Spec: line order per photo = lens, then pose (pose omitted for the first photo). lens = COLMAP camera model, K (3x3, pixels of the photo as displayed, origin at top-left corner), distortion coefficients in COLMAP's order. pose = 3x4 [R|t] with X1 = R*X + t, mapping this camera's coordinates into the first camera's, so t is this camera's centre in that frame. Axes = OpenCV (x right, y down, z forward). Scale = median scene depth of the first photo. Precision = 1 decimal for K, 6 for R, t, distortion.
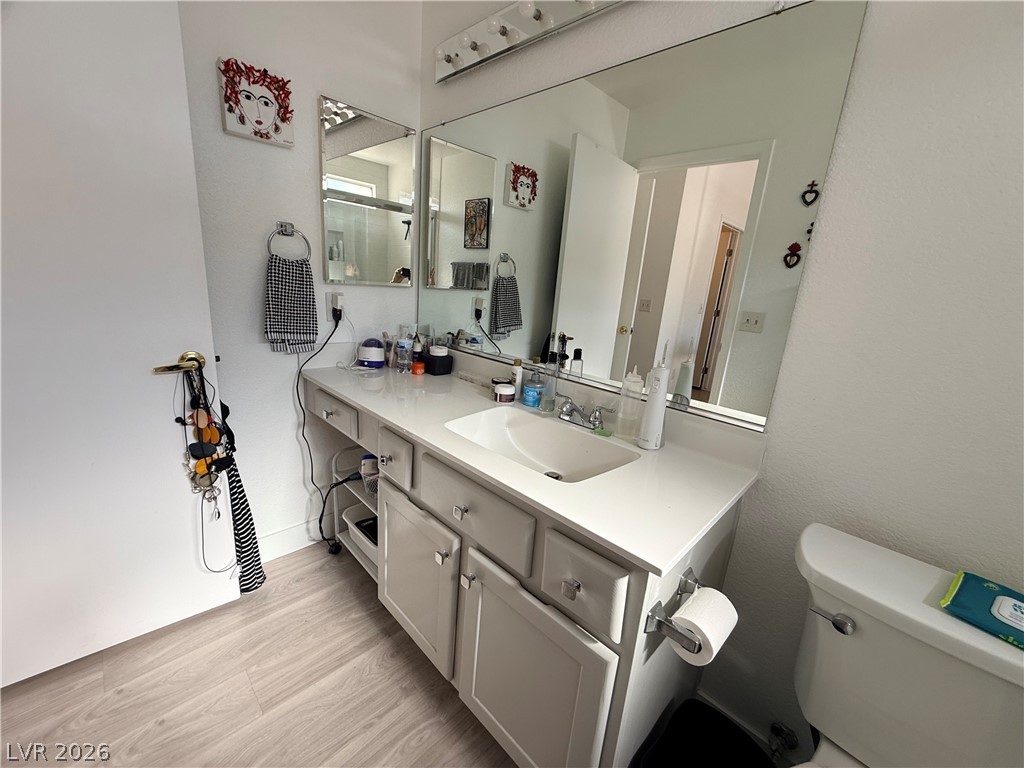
lens RADIAL K [[408.1, 0, 509.7], [0, 408.1, 384.3], [0, 0, 1]] dist [0.000789, 0.000138]
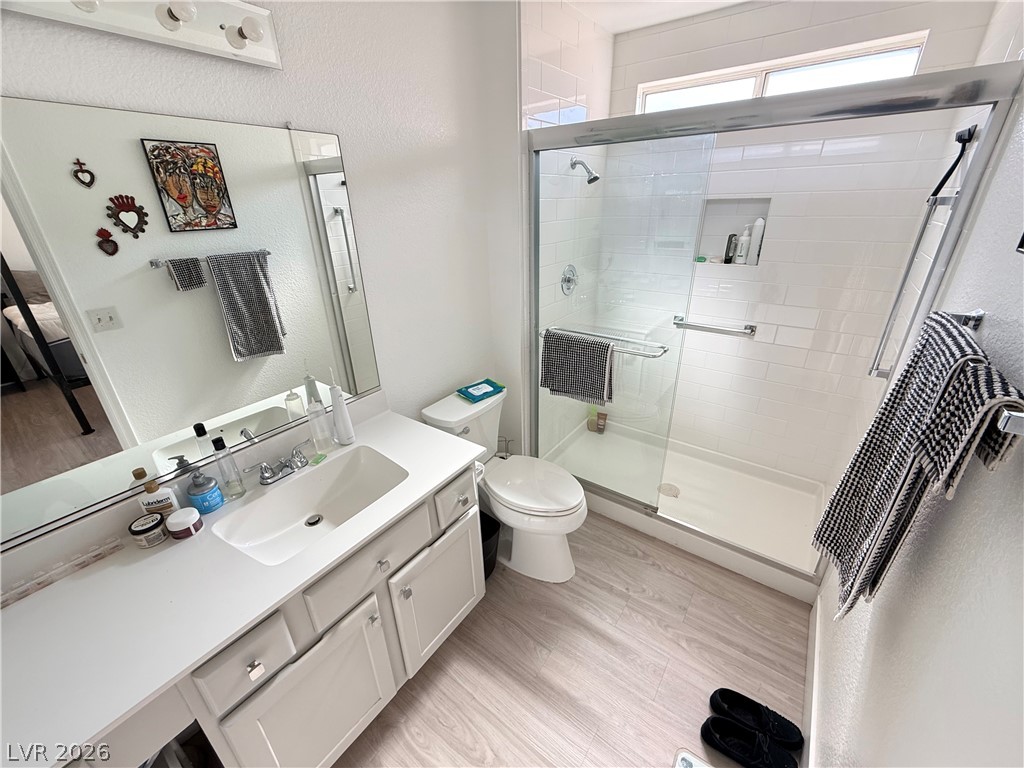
lens RADIAL K [[408.1, 0, 509.7], [0, 408.1, 384.3], [0, 0, 1]] dist [0.000789, 0.000138]
pose [[-0.144113, -0.470397, 0.870608, -0.834039], [0.259404, 0.831067, 0.491972, -0.535808], [-0.954956, 0.296739, 0.002255, 0.428094]]
